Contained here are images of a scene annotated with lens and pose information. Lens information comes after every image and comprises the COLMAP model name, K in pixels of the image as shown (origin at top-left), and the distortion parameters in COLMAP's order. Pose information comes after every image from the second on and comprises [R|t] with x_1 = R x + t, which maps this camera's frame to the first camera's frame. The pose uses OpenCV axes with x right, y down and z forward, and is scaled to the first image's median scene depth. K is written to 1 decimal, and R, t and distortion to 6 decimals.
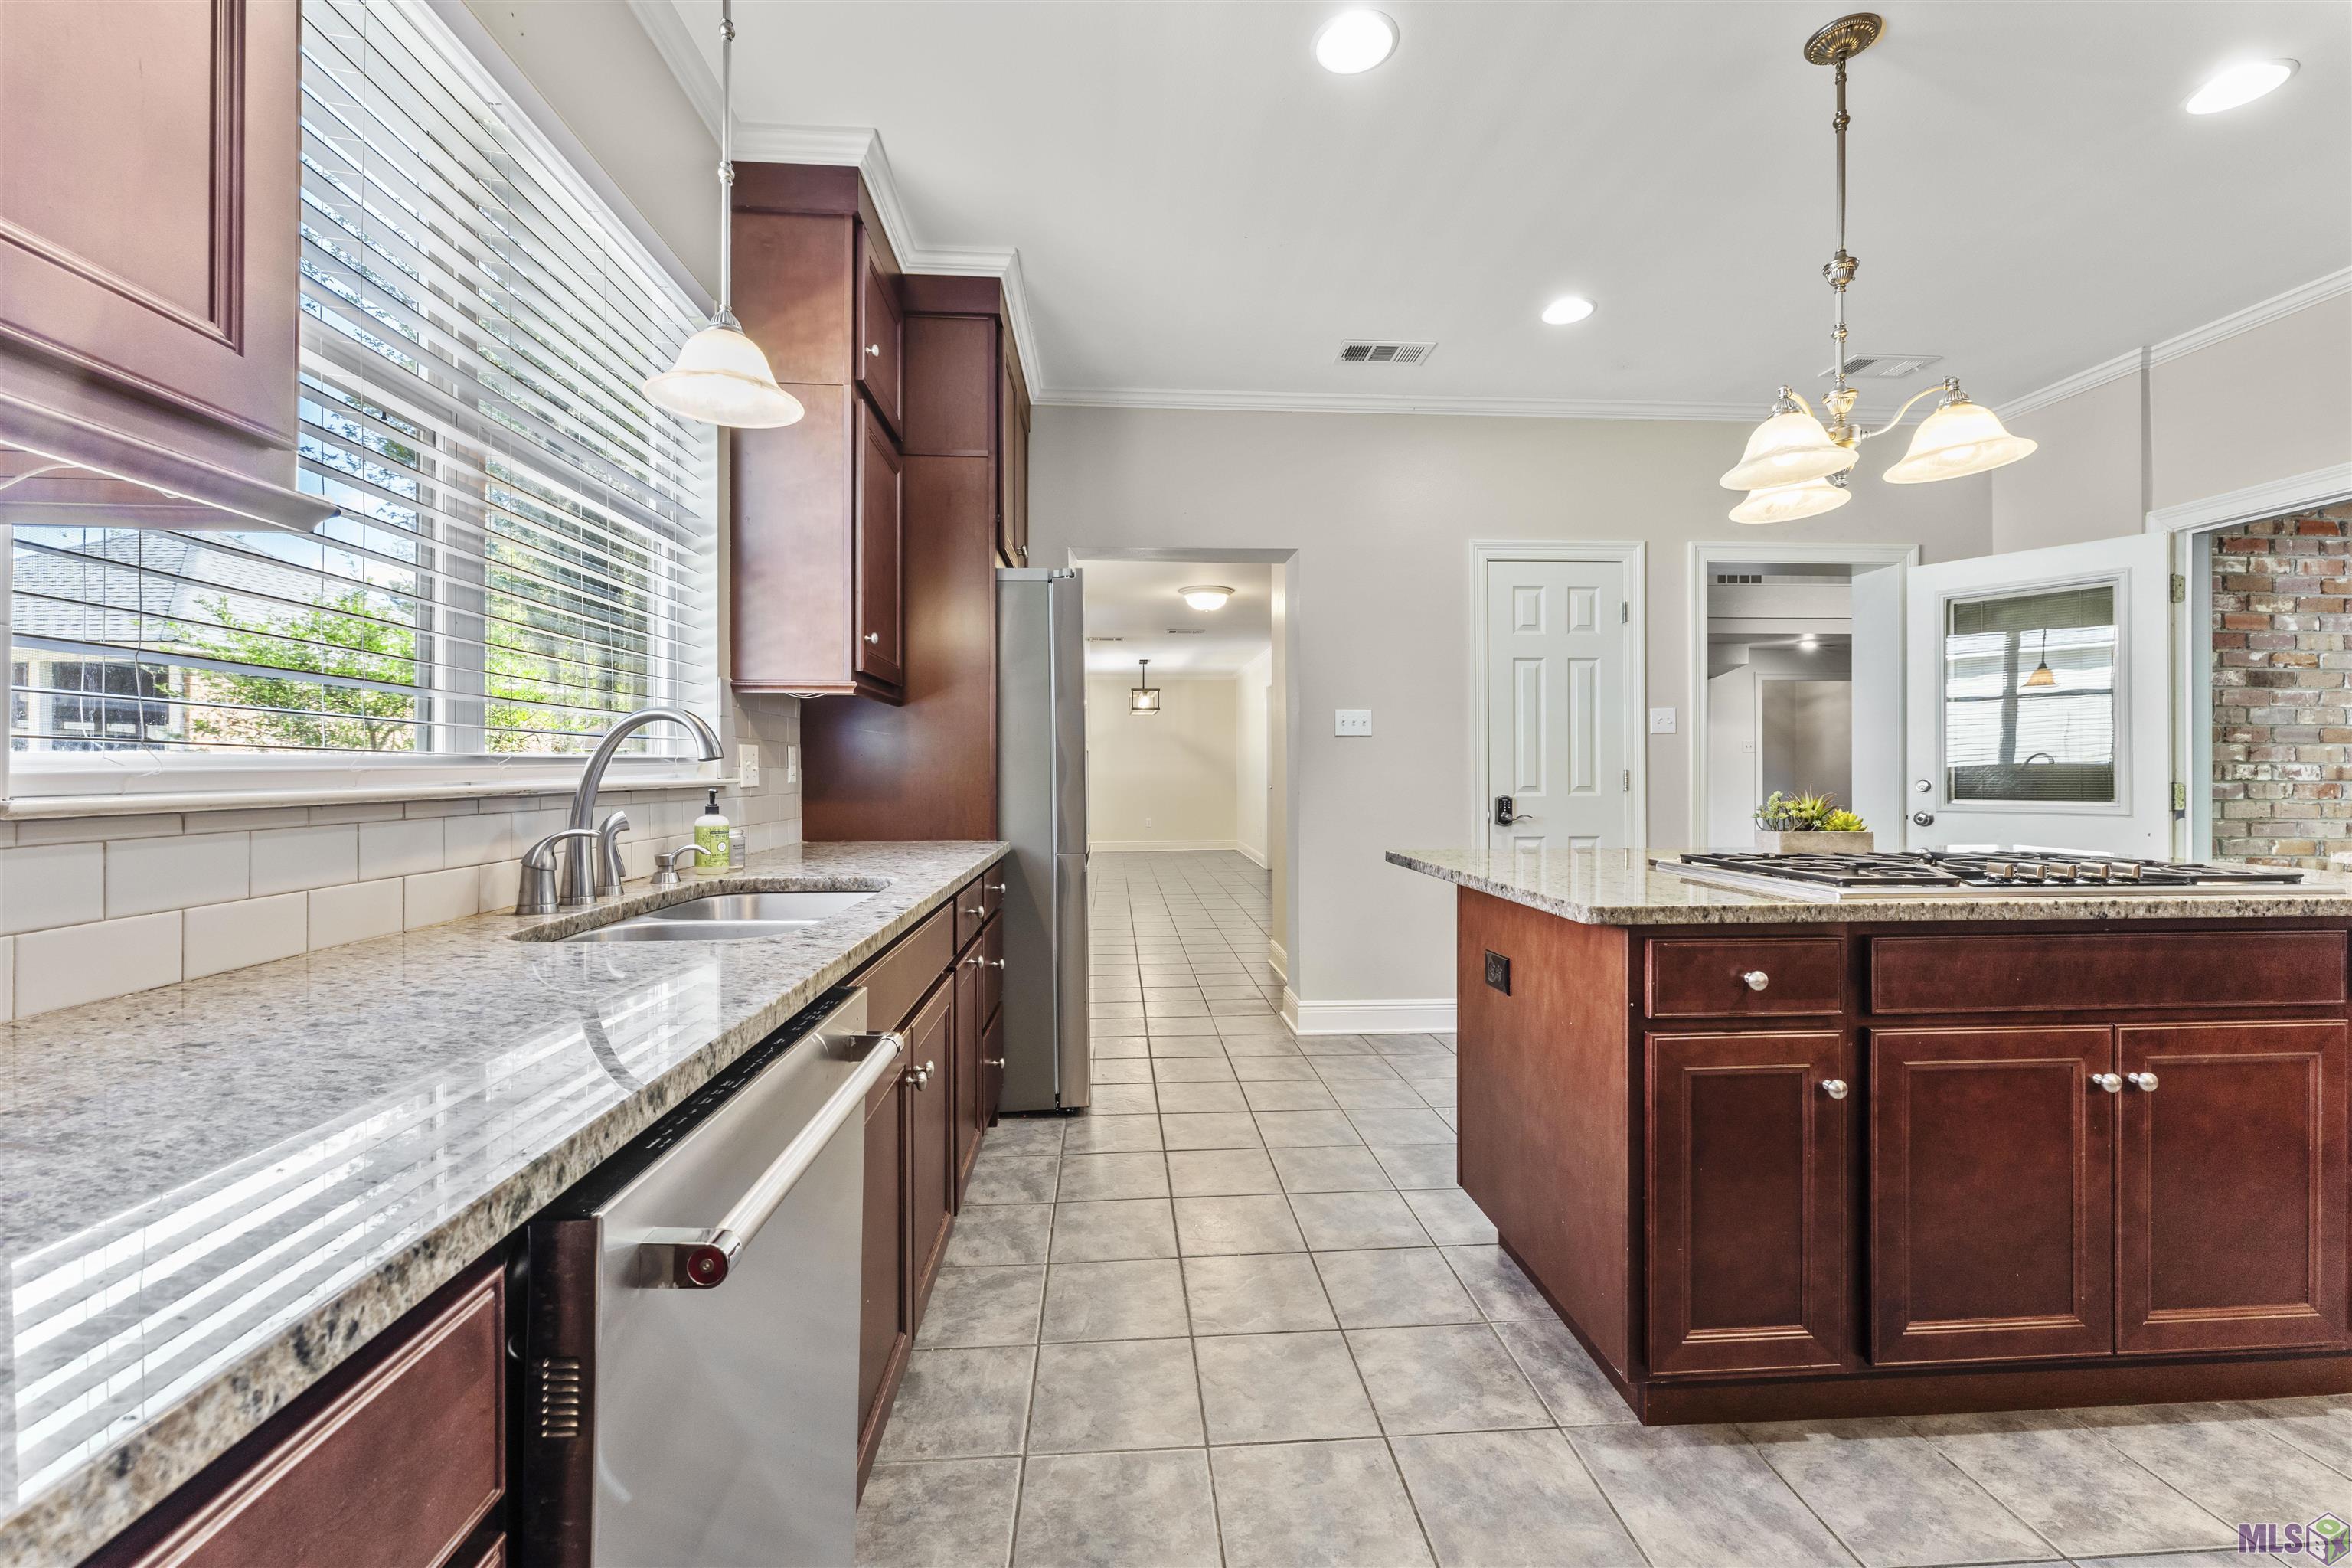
lens RADIAL K [[945.3, 0, 1163.0], [0, 945.3, 772.4], [0, 0, 1]] dist [-0.003097, 0.000827]
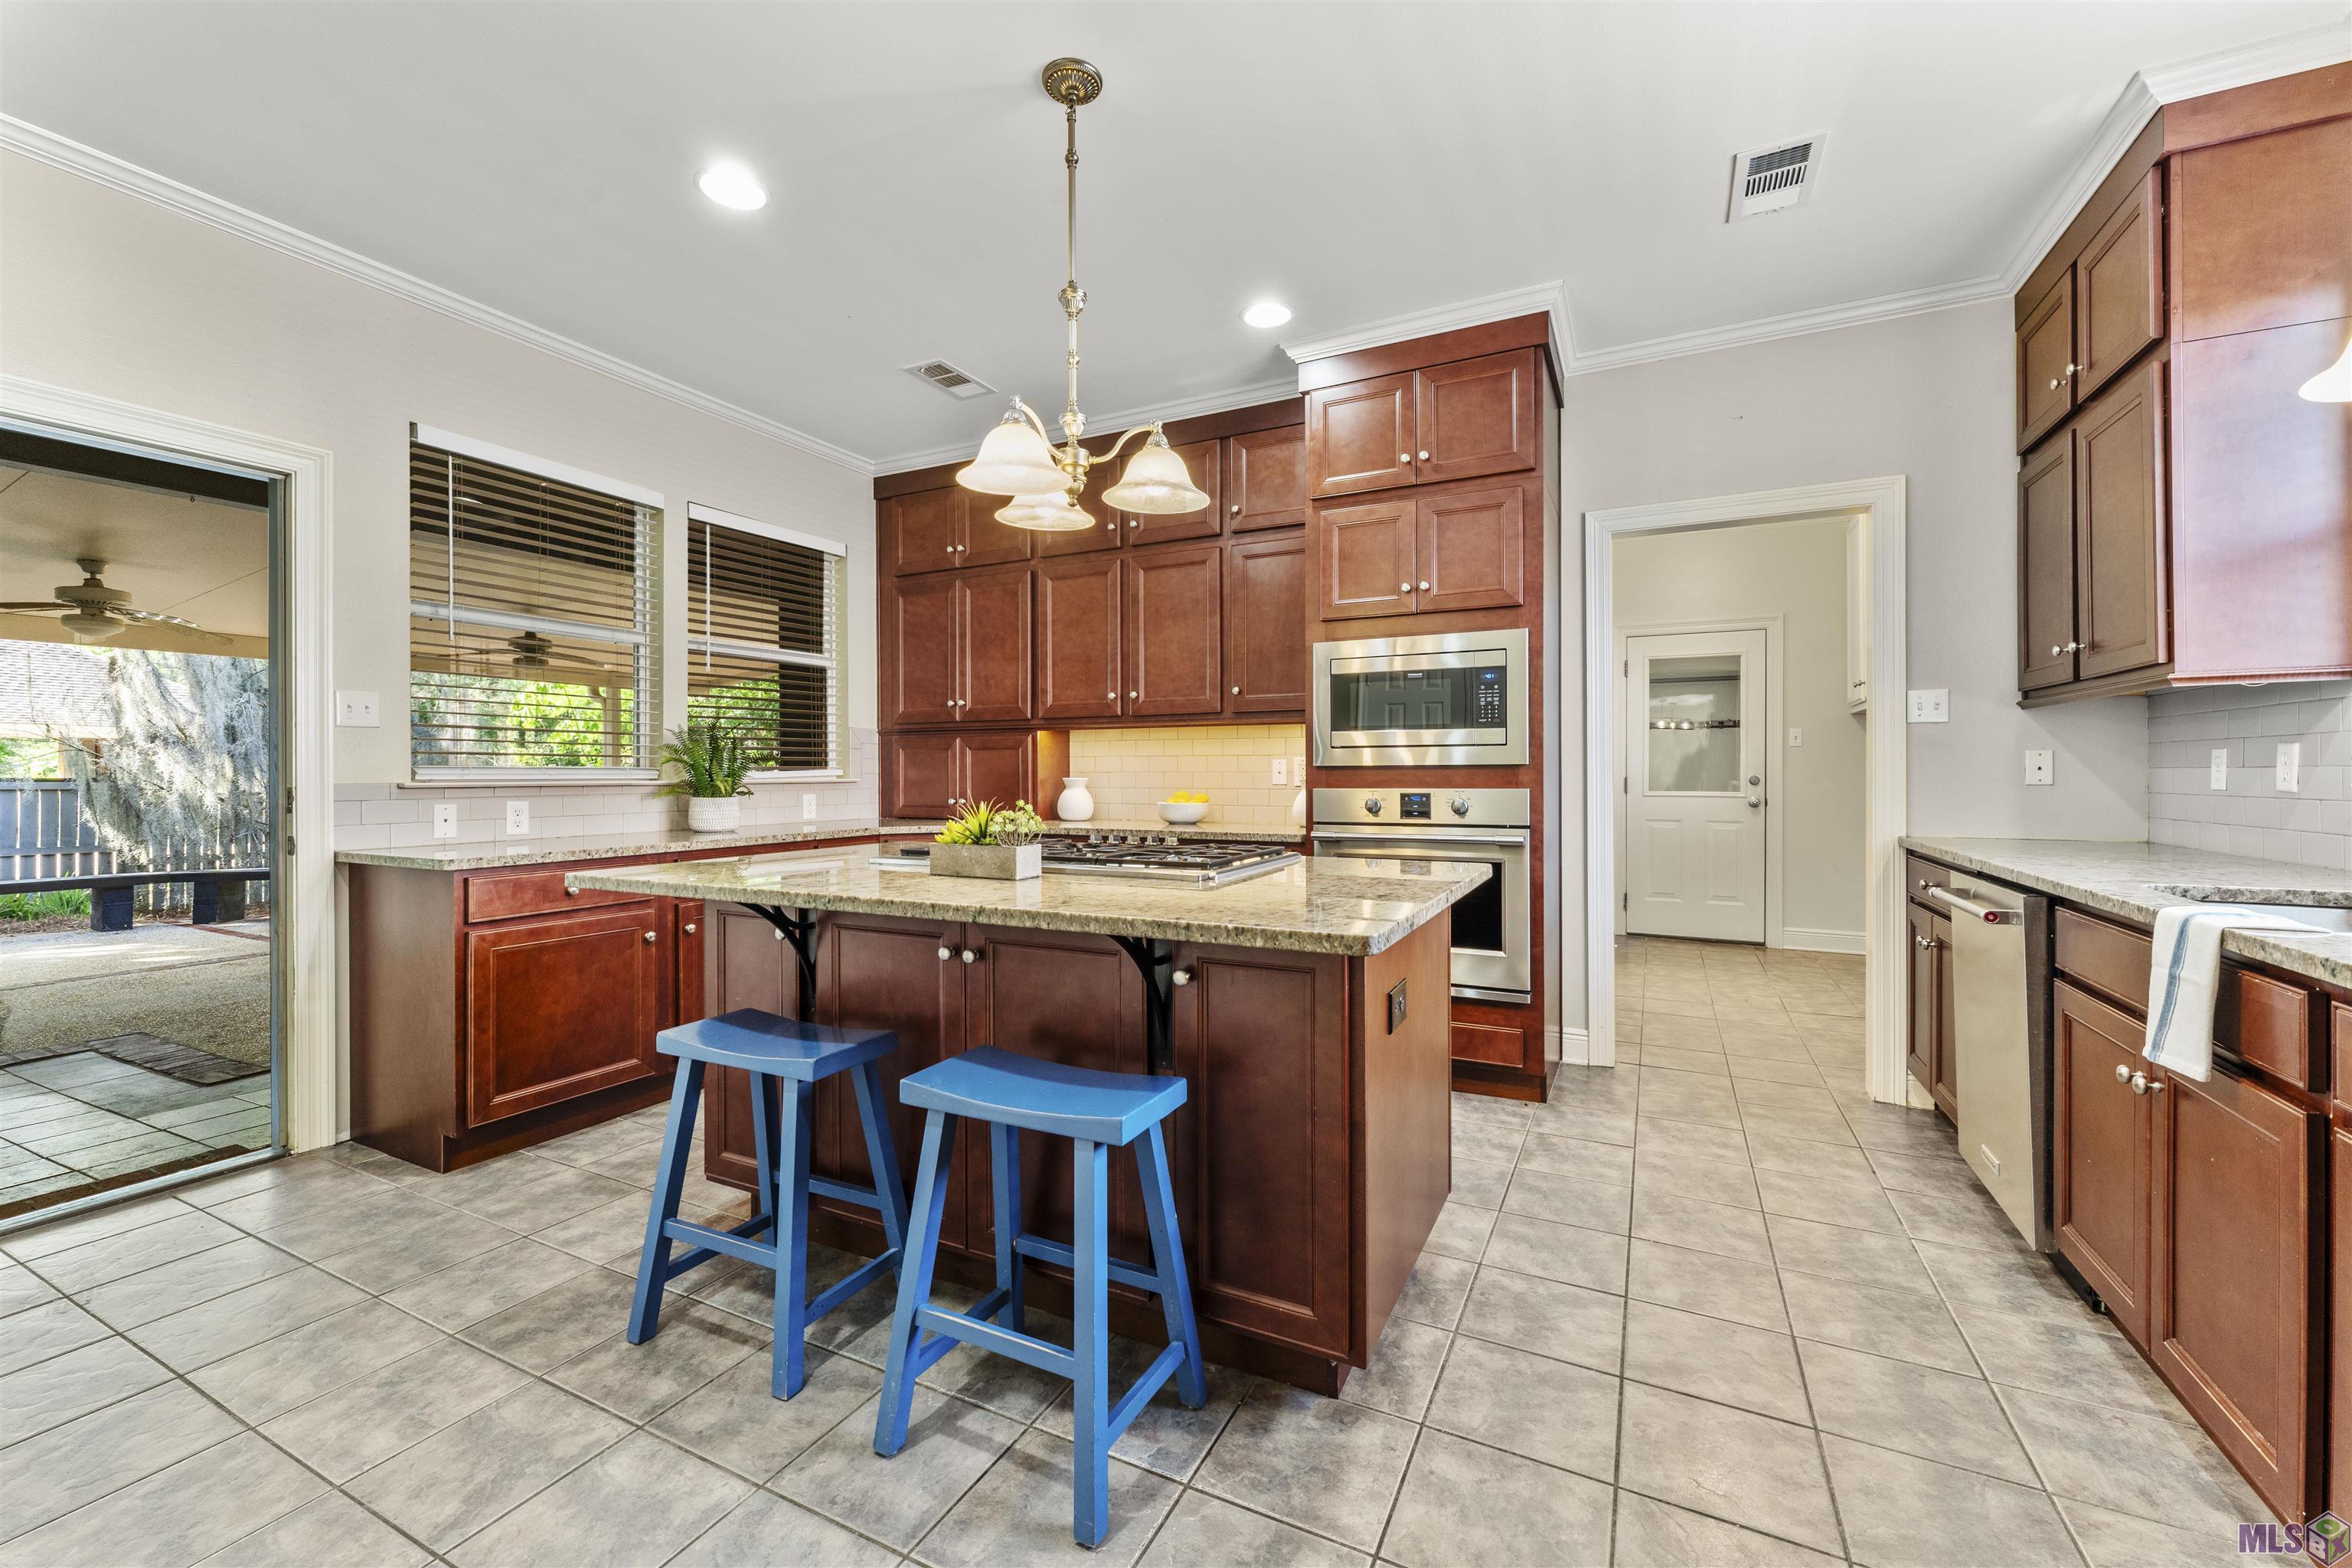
lens RADIAL K [[945.3, 0, 1168.7], [0, 945.3, 773.1], [0, 0, 1]] dist [-0.003097, 0.000827]
pose [[-0.862058, 0.000237, 0.506810, 0.111489], [0.004658, 0.999961, 0.007455, -0.017842], [-0.506789, 0.008787, -0.862025, 2.199441]]
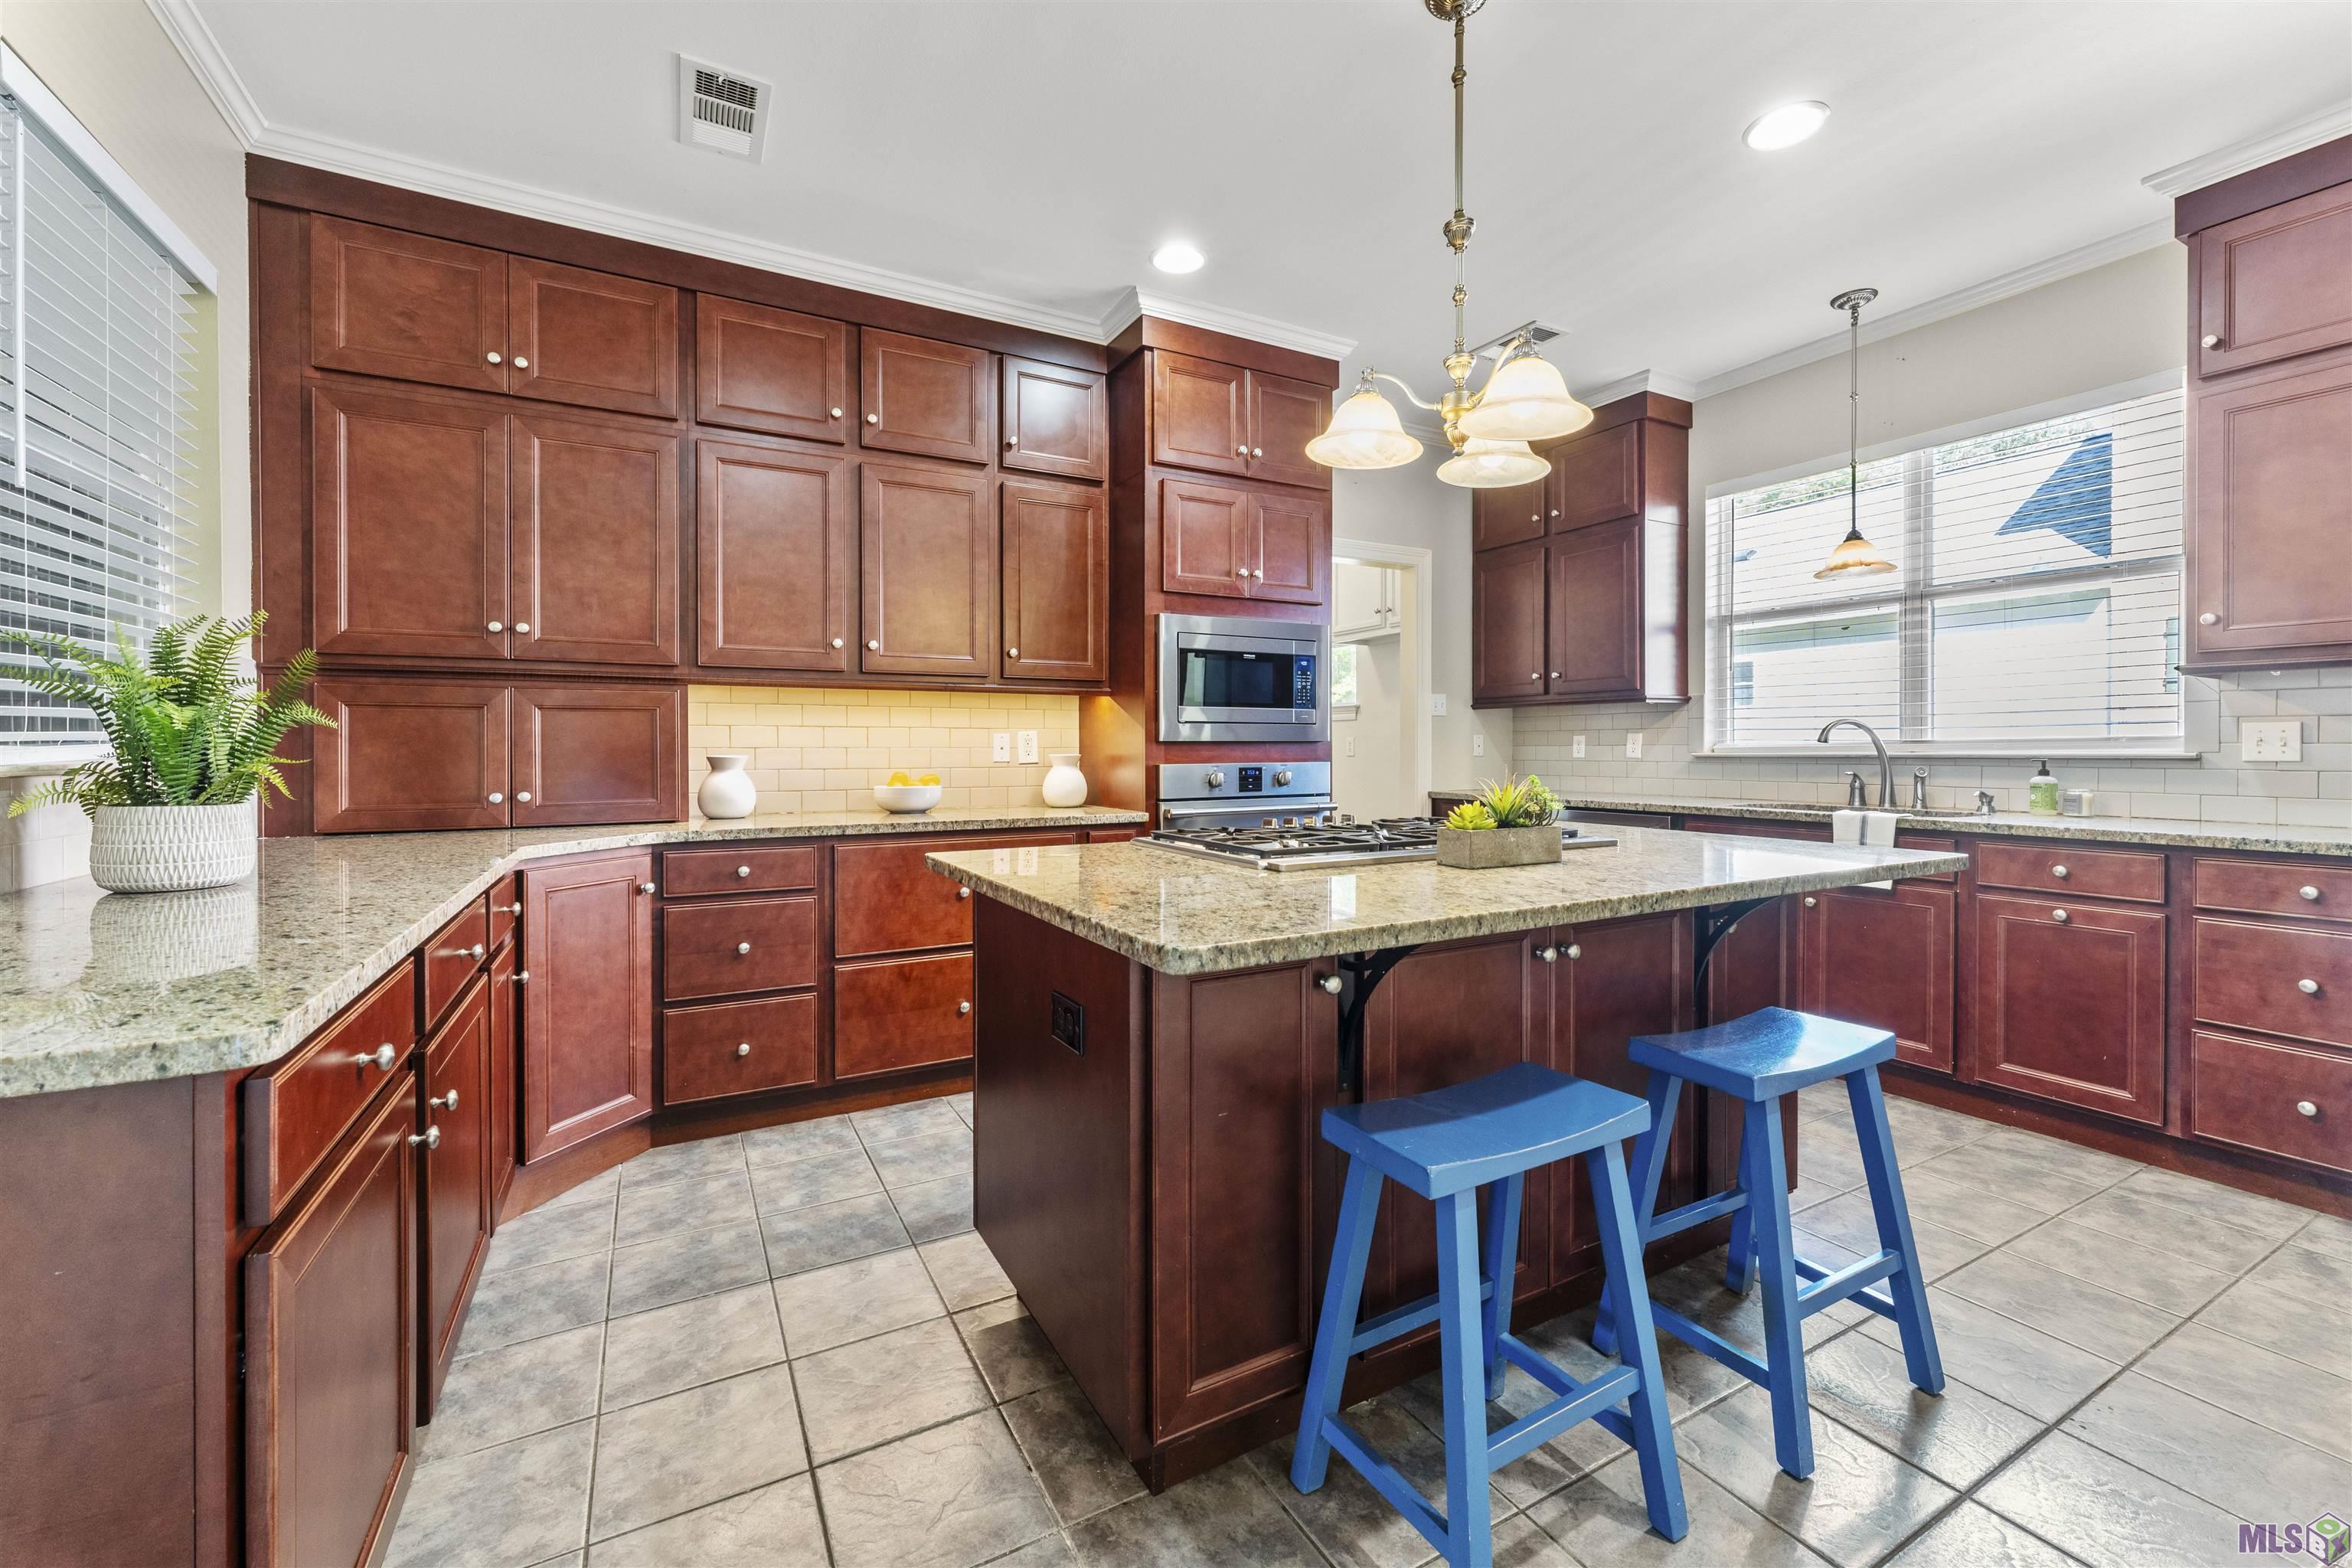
lens RADIAL K [[945.3, 0, 1185.2], [0, 945.3, 761.7], [0, 0, 1]] dist [-0.003097, 0.000827]
pose [[-0.901013, 0.006221, -0.433748, 1.656158], [-0.002146, 0.999821, 0.018798, -0.011098], [0.433787, 0.017868, -0.900838, 2.074281]]
